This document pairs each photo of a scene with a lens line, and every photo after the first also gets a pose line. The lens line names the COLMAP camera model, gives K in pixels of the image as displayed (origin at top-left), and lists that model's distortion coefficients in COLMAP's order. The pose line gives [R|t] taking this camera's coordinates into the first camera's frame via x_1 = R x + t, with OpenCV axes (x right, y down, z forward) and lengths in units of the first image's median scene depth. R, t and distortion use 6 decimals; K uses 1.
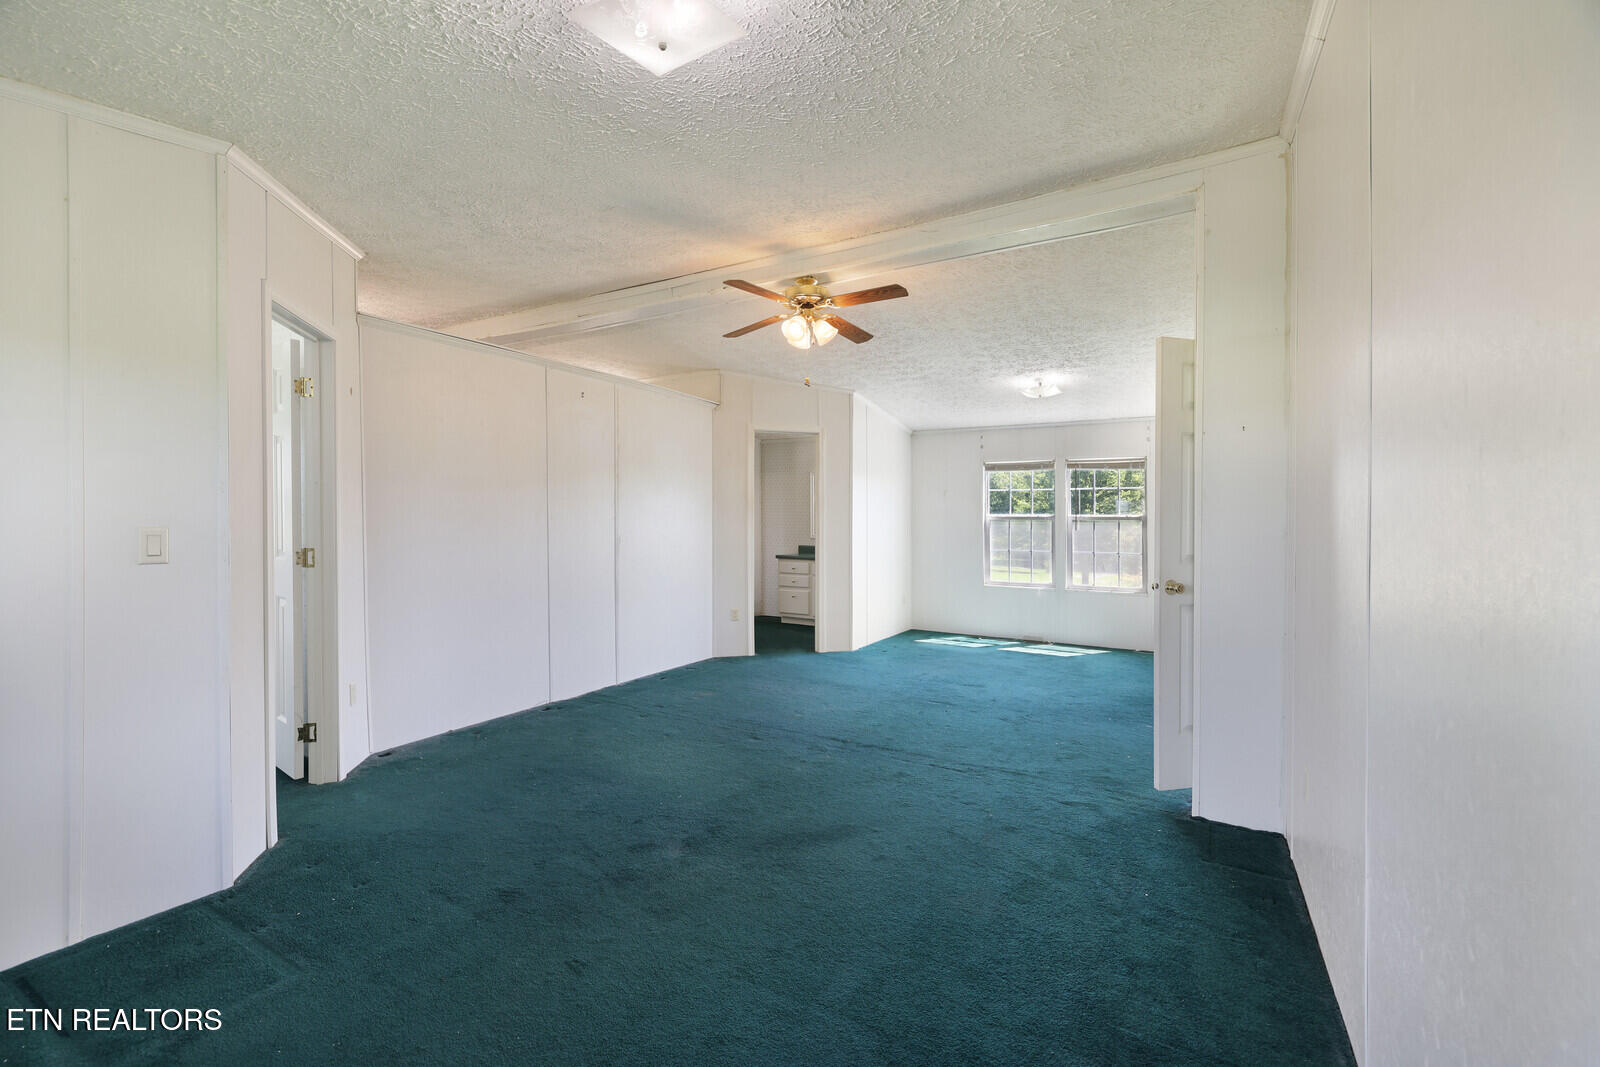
lens RADIAL K [[659.8, 0, 820.2], [0, 659.8, 526.7], [0, 0, 1]] dist [0.000850, 0.000009]
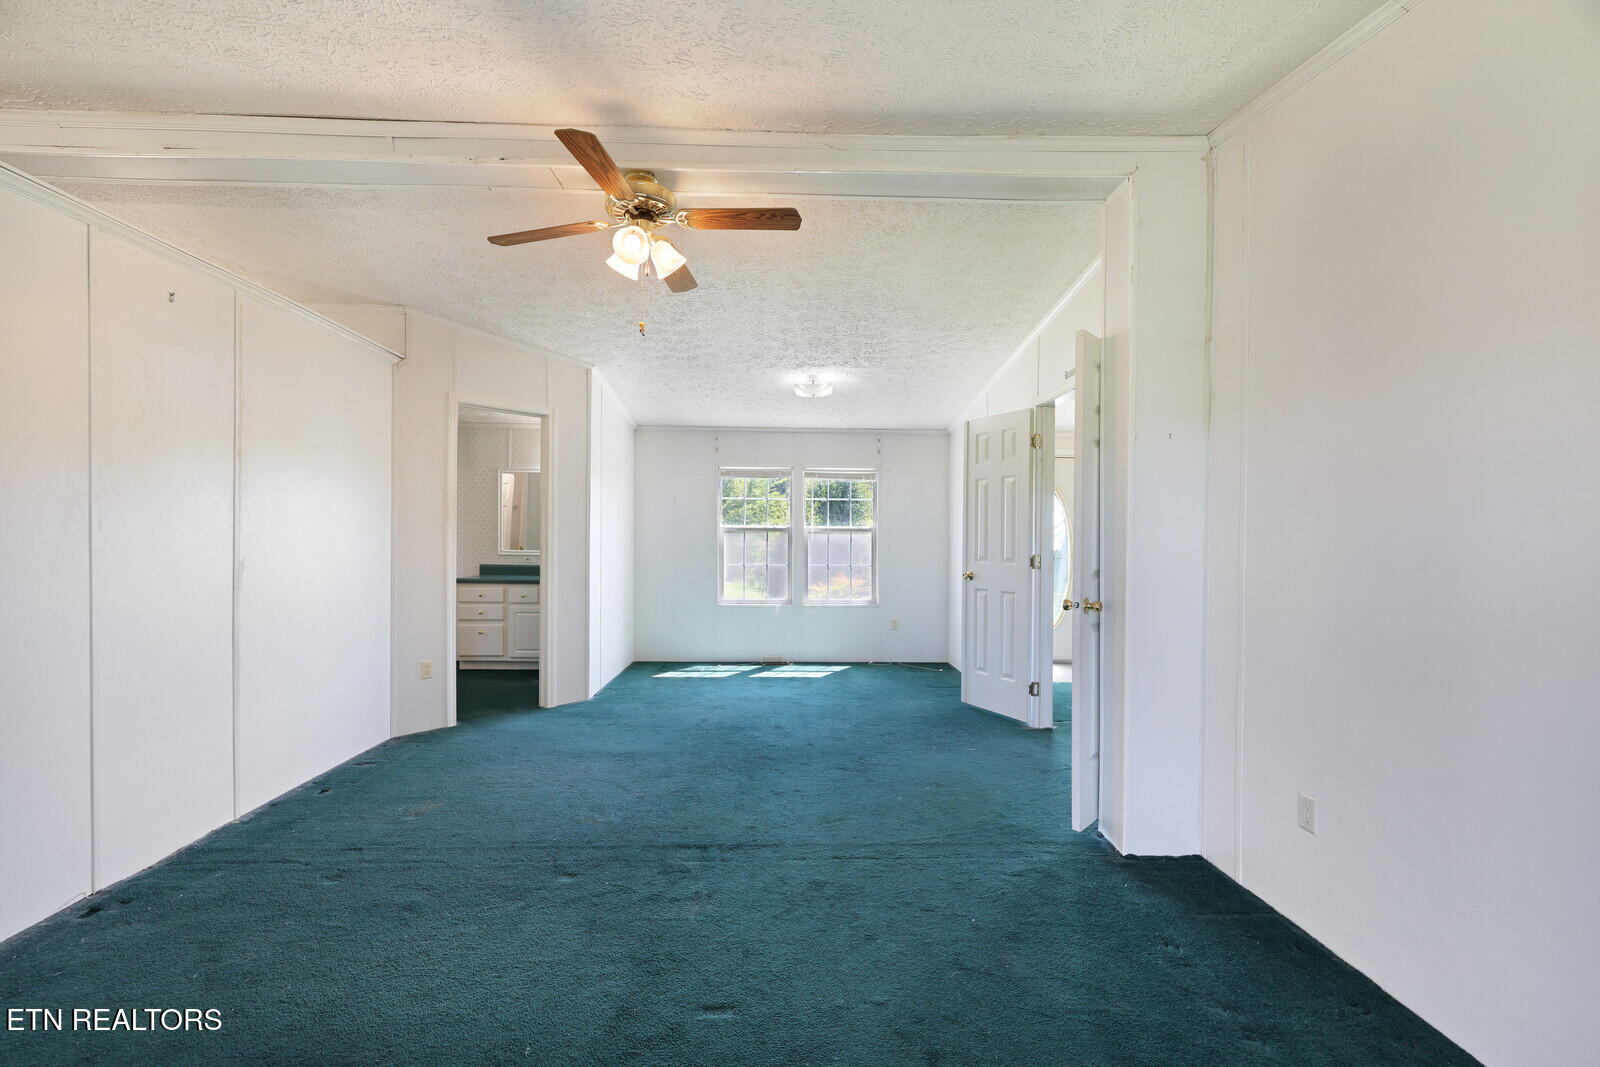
lens RADIAL K [[672.7, 0, 797.7], [0, 672.7, 530.9], [0, 0, 1]] dist [0.000824, 0.000258]
pose [[0.865293, 0.002088, 0.501261, -0.147666], [0.003321, 0.999945, -0.009898, -0.001718], [-0.501255, 0.010230, 0.865239, 0.207159]]
